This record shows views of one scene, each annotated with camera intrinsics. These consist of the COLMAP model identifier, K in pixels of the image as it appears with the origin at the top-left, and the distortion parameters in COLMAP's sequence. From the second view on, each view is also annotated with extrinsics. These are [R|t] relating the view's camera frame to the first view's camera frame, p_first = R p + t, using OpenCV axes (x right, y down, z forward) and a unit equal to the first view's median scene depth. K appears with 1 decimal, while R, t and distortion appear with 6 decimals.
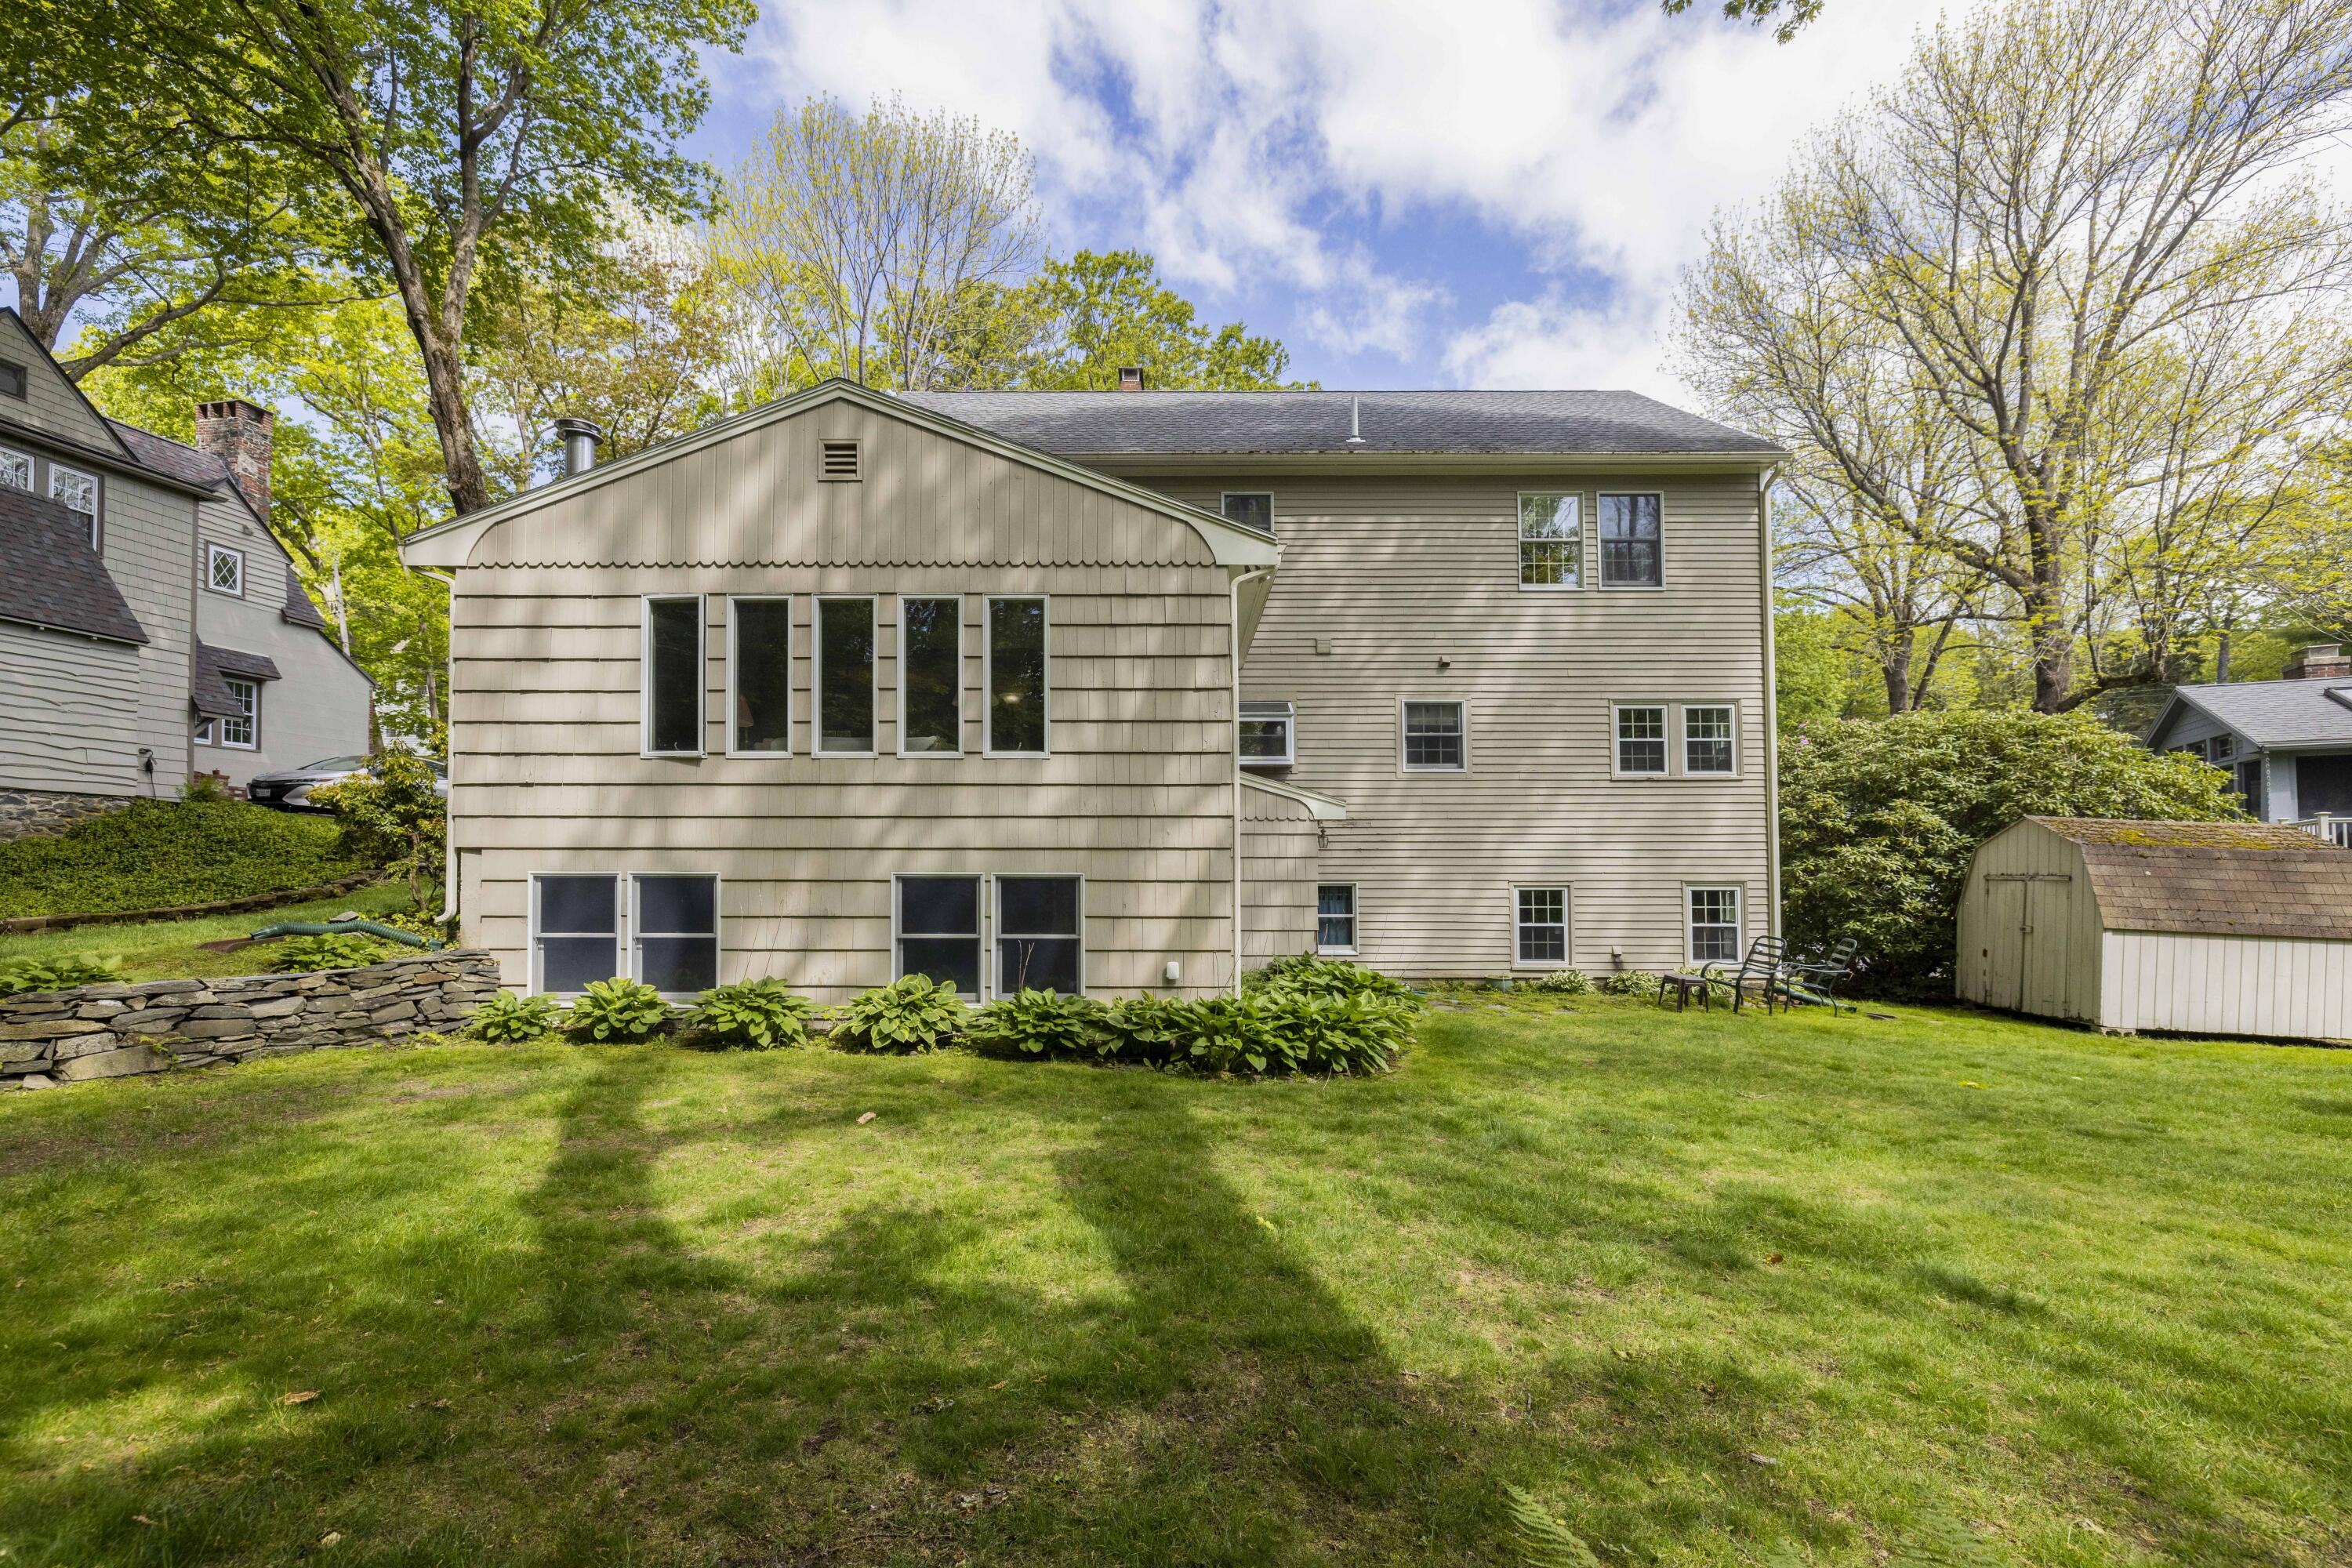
lens RADIAL K [[1010.0, 0, 1173.5], [0, 1010.0, 877.9], [0, 0, 1]] dist [0.000717, 0.000238]
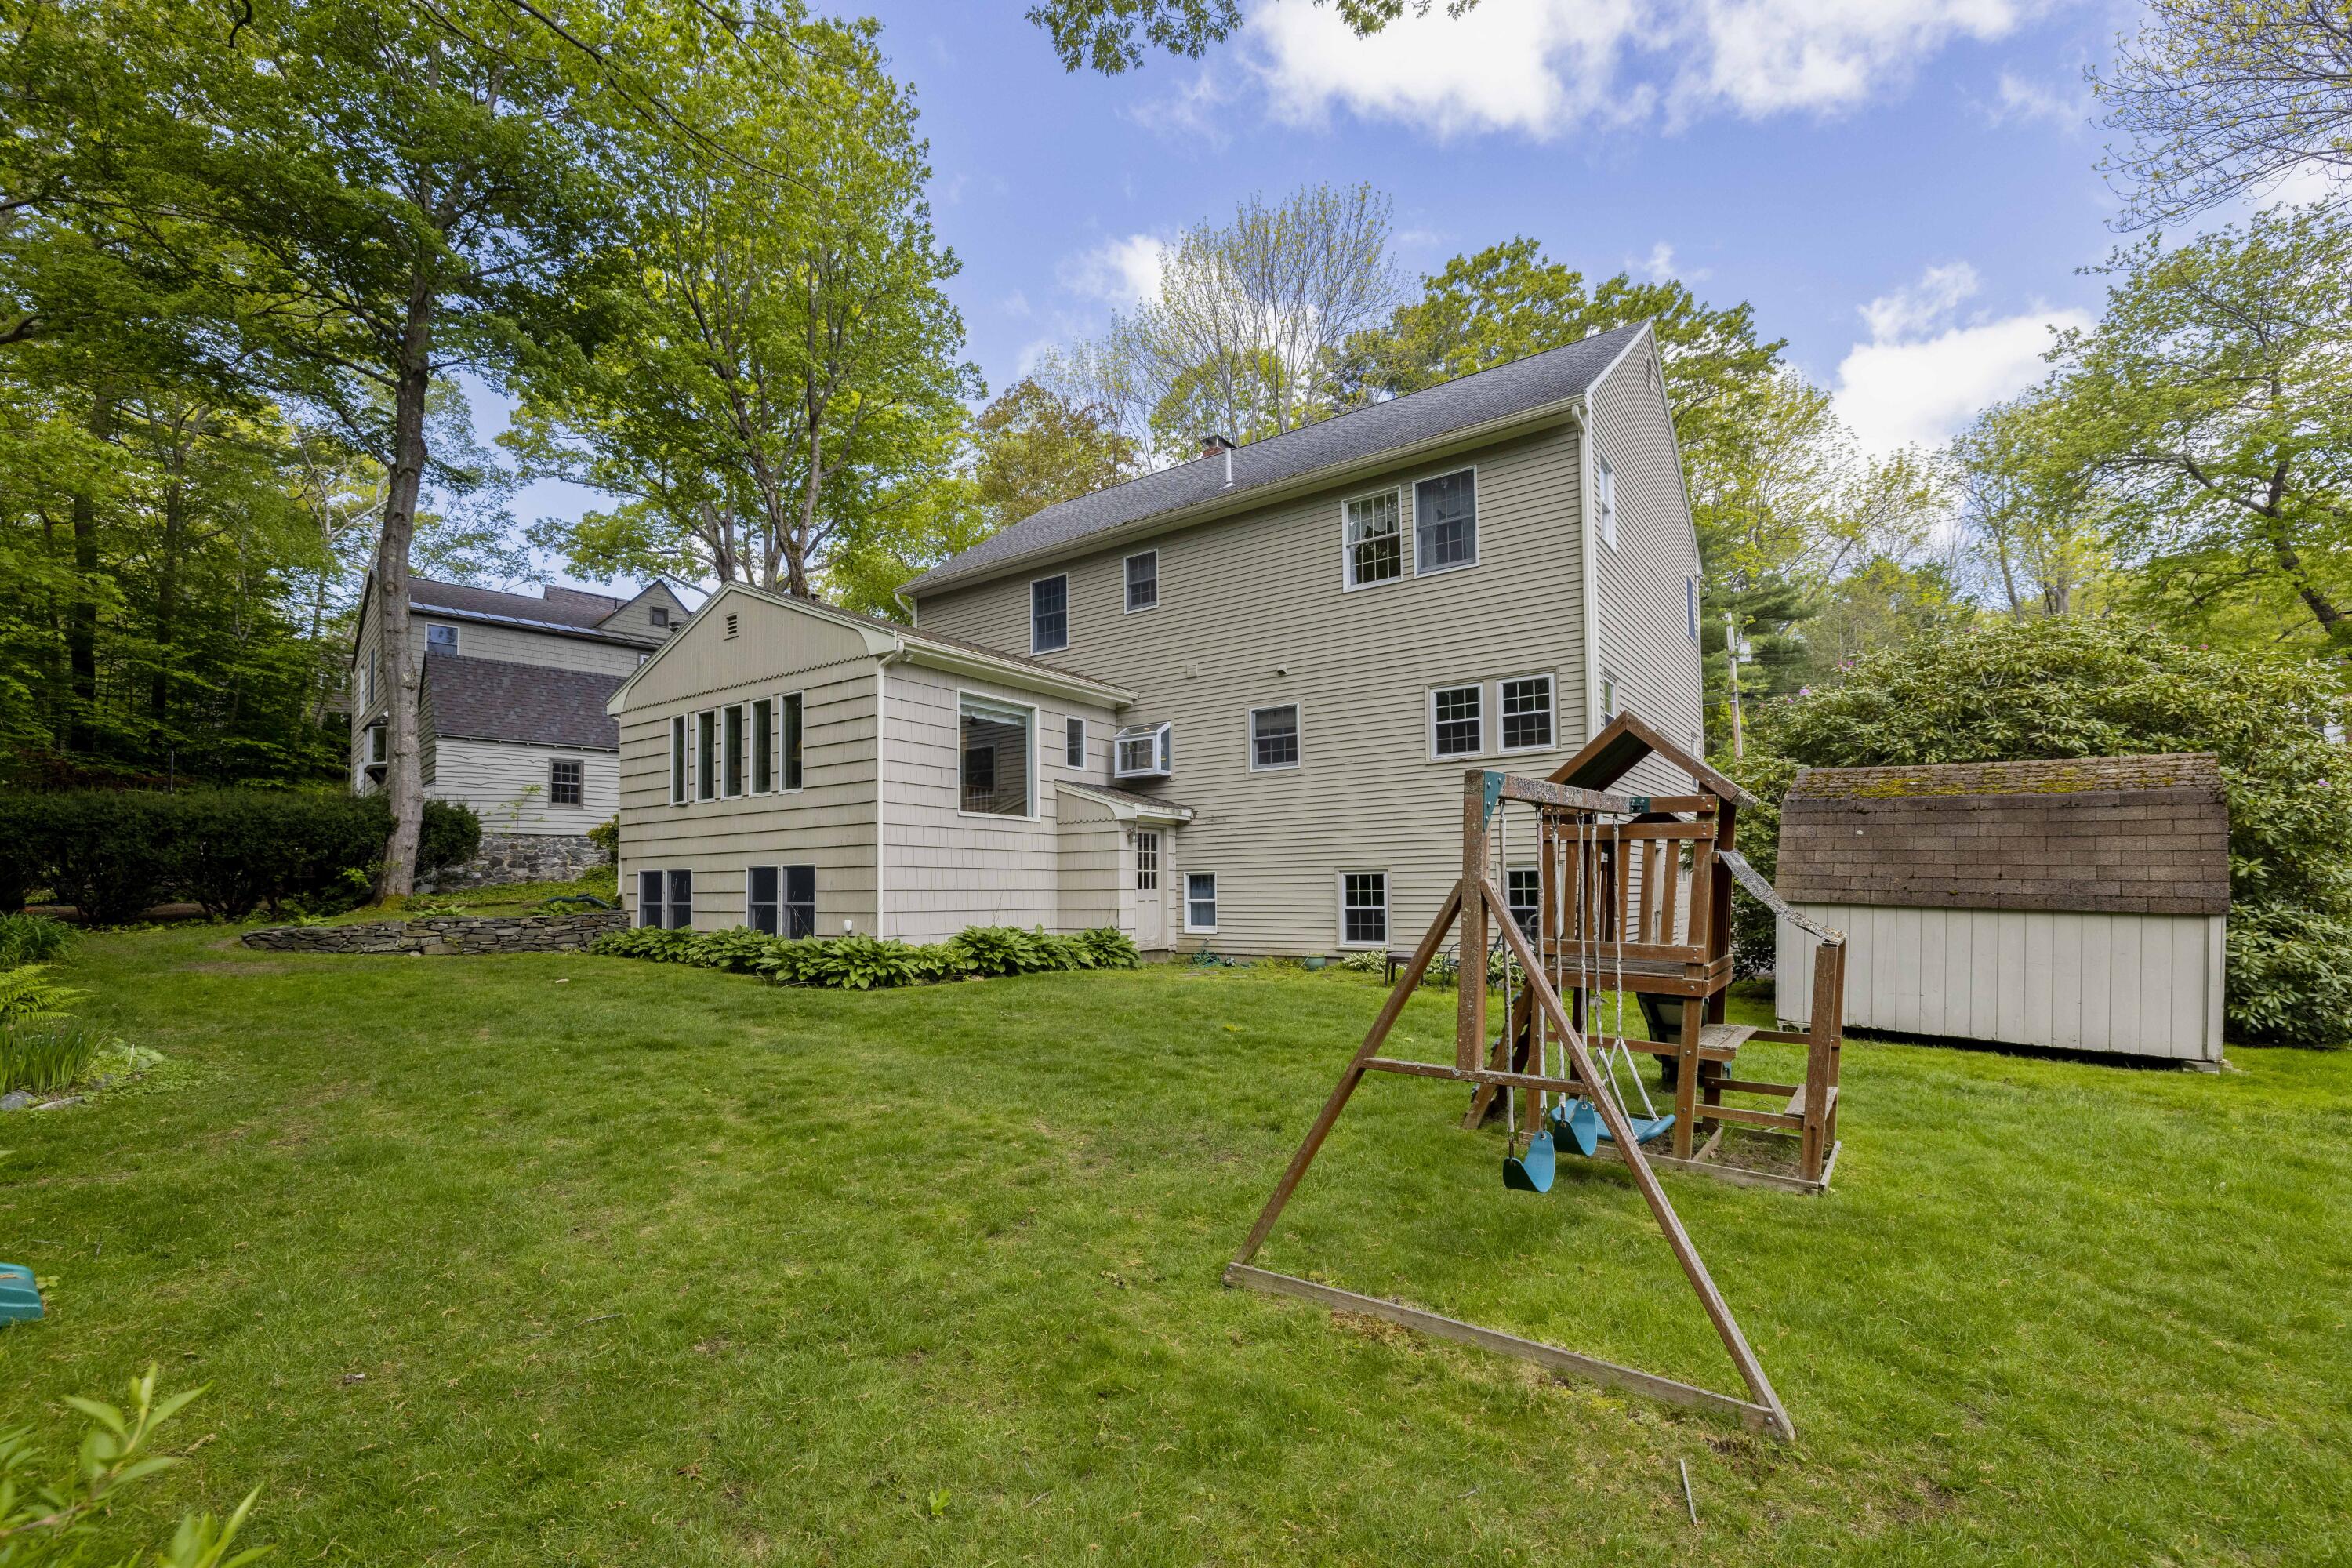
lens RADIAL K [[1010.0, 0, 1159.0], [0, 1010.0, 906.2], [0, 0, 1]] dist [0.000717, 0.000238]
pose [[0.809158, -0.002388, -0.587586, 0.809009], [0.008598, 0.999933, 0.007776, 0.034971], [0.587528, -0.011345, 0.809124, 0.023297]]
